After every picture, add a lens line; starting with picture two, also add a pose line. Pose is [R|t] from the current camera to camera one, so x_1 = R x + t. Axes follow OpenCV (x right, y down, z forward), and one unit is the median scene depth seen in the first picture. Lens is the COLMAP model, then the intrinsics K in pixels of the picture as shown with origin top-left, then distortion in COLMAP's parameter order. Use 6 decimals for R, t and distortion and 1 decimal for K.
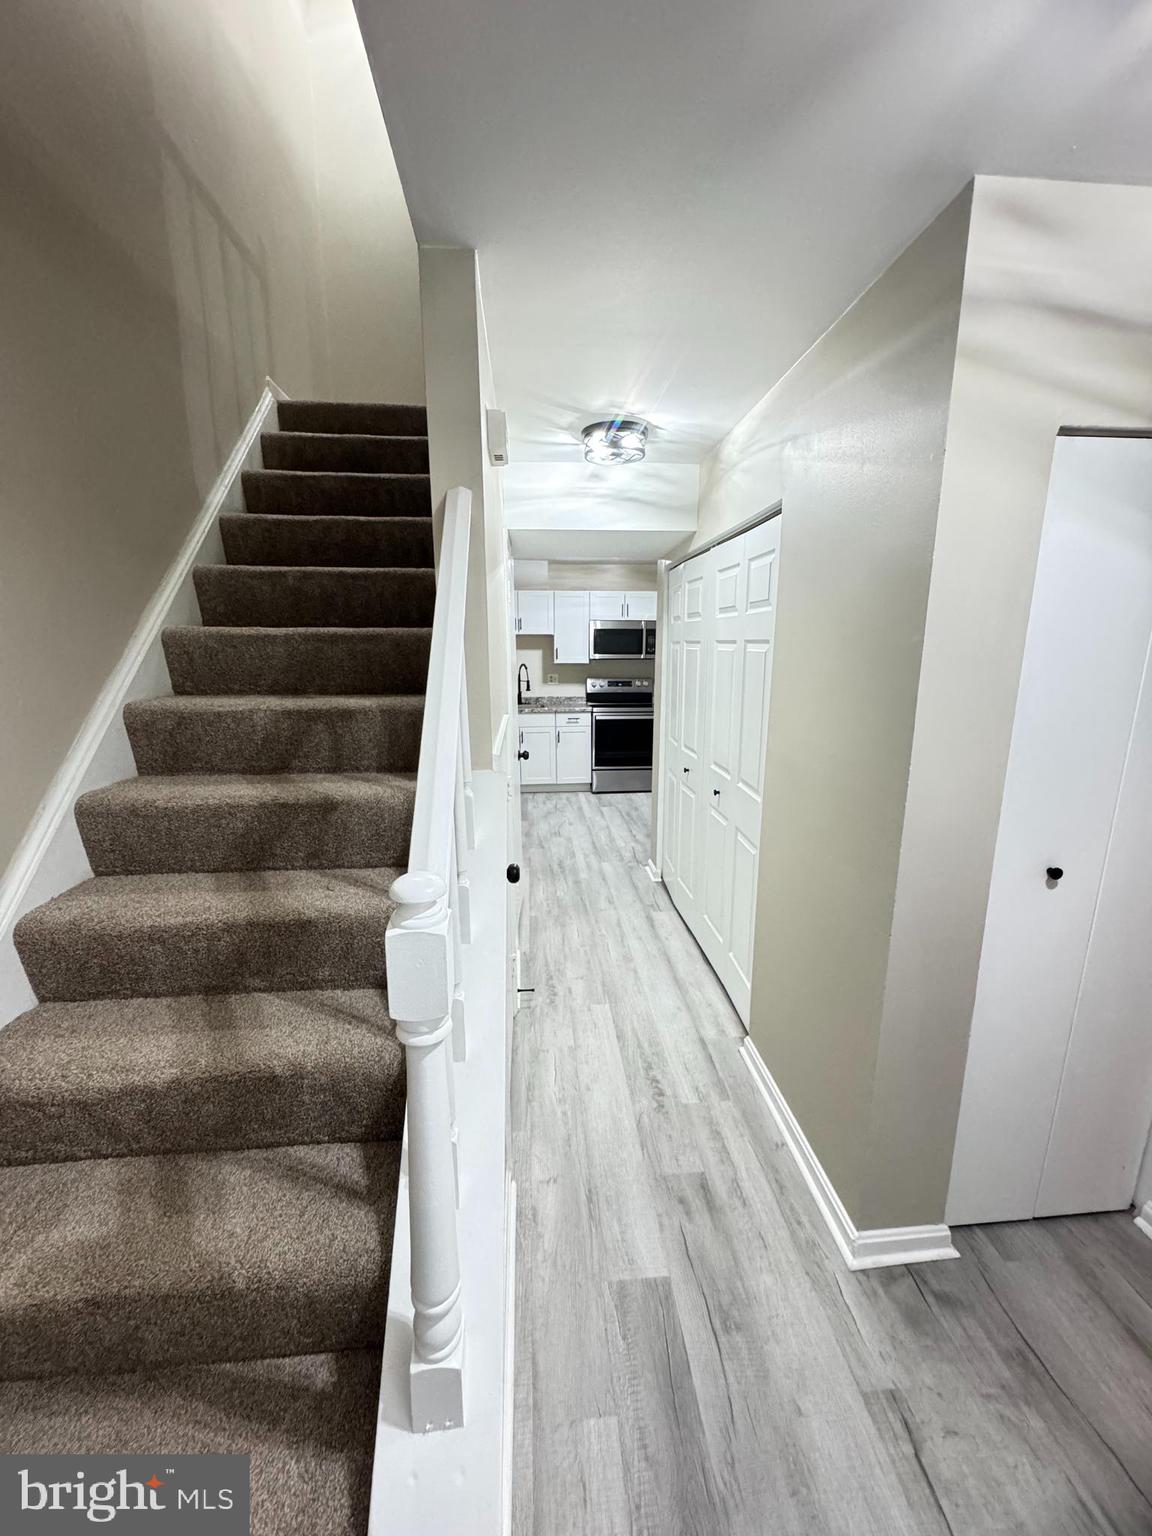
lens RADIAL K [[611.6, 0, 581.5], [0, 611.6, 769.8], [0, 0, 1]] dist [-0.005450, 0.000618]
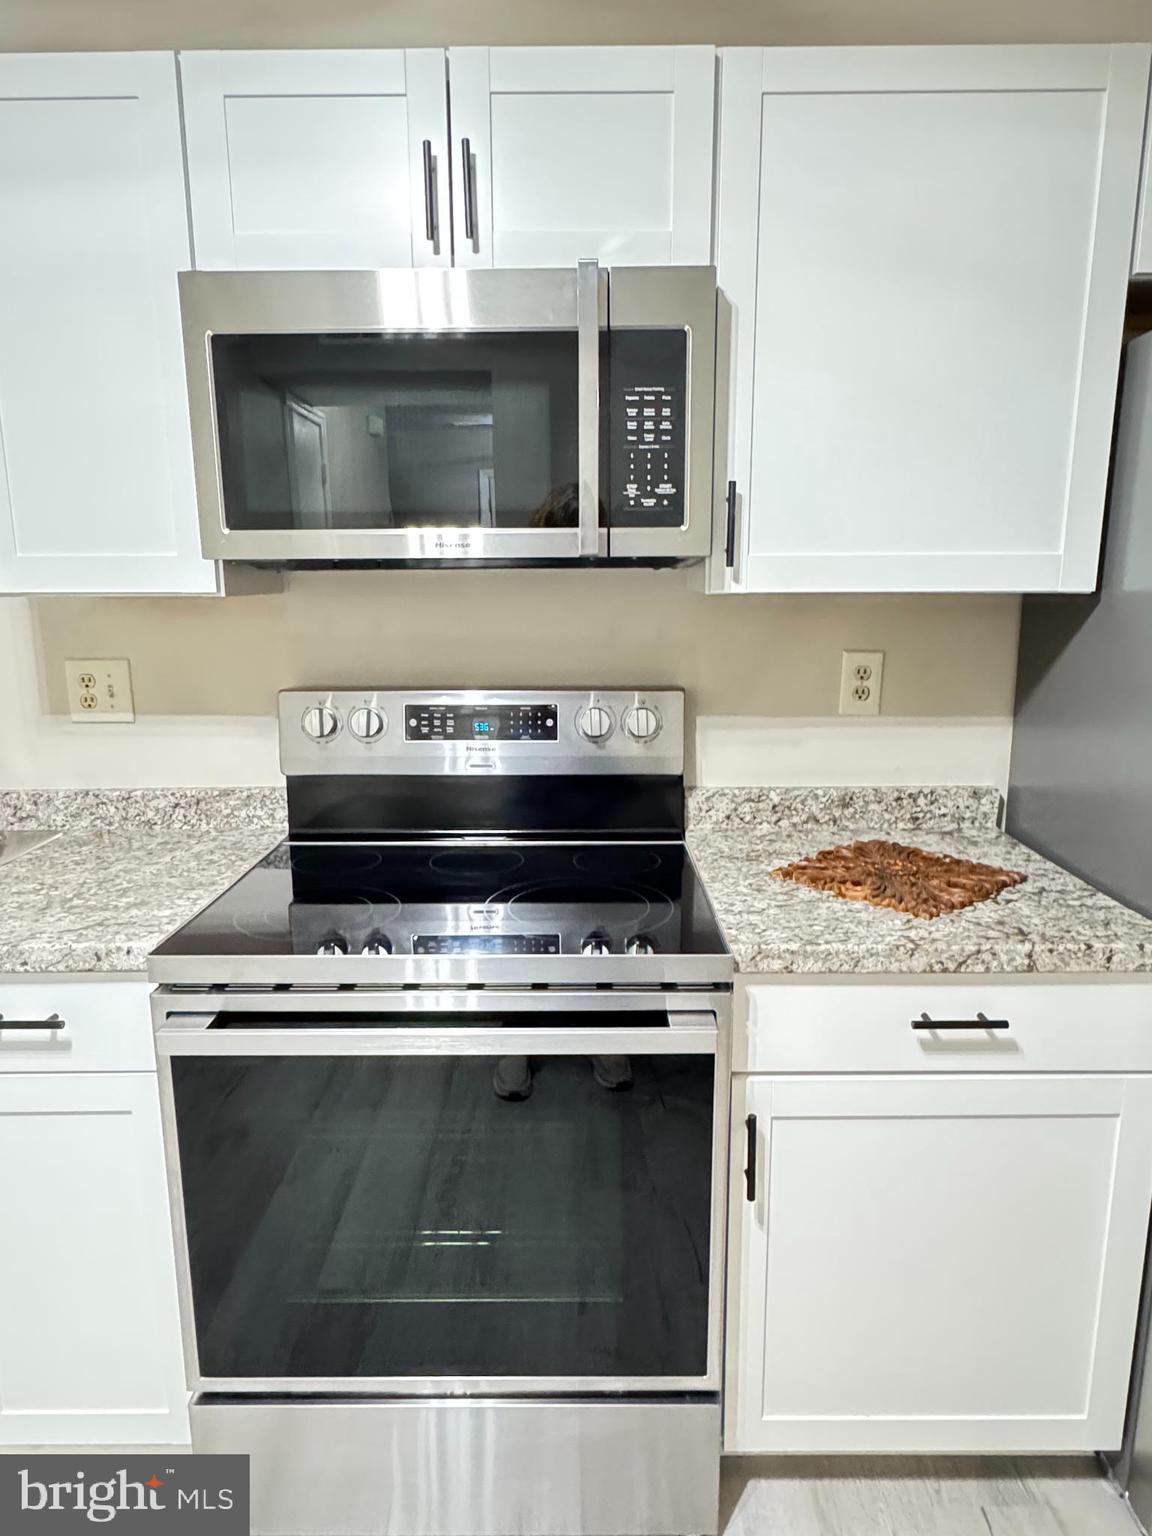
lens RADIAL K [[934.9, 0, 571.7], [0, 934.9, 764.9], [0, 0, 1]] dist [0.005508, -0.002164]
pose [[0.994085, 0.013649, -0.107742, 0.414593], [-0.013904, 0.999902, -0.001619, -0.469750], [0.107710, 0.003108, 0.994178, 2.739552]]
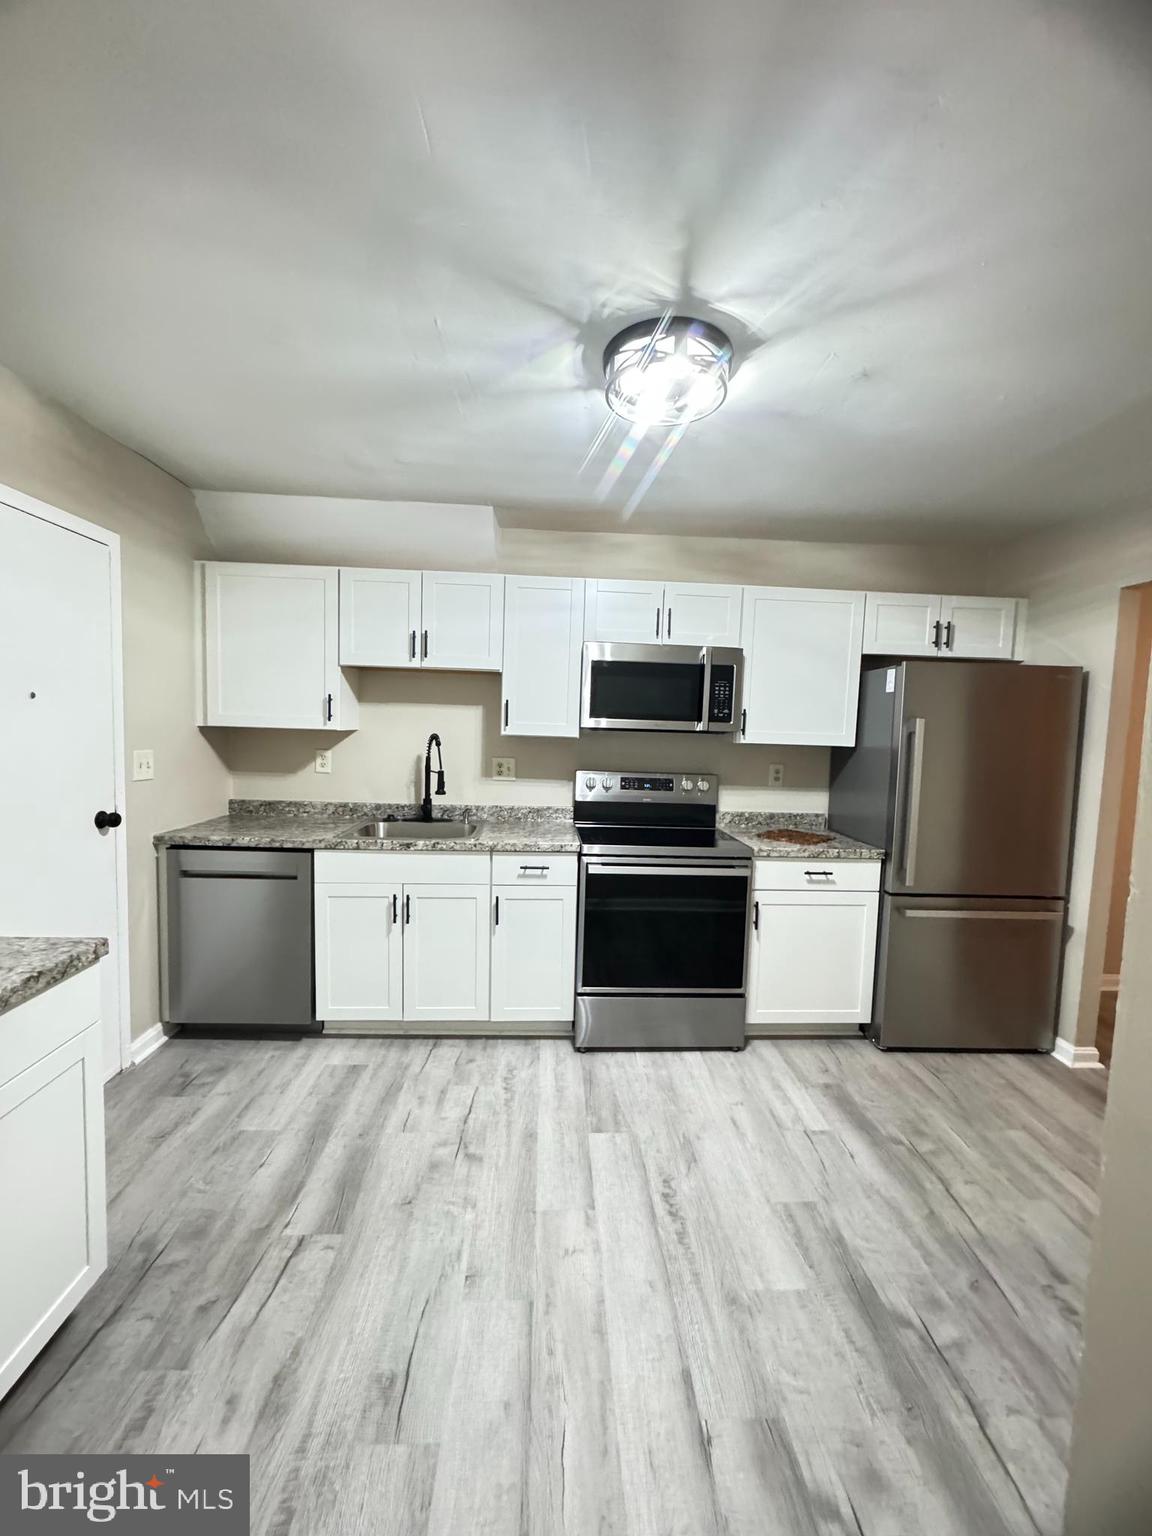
lens RADIAL K [[611.6, 0, 580.2], [0, 611.6, 768.0], [0, 0, 1]] dist [-0.005450, 0.000618]
pose [[0.998884, 0.035182, -0.031520, 0.095977], [-0.038997, 0.990750, -0.129978, -0.329647], [0.026655, 0.131062, 0.991016, 1.956228]]
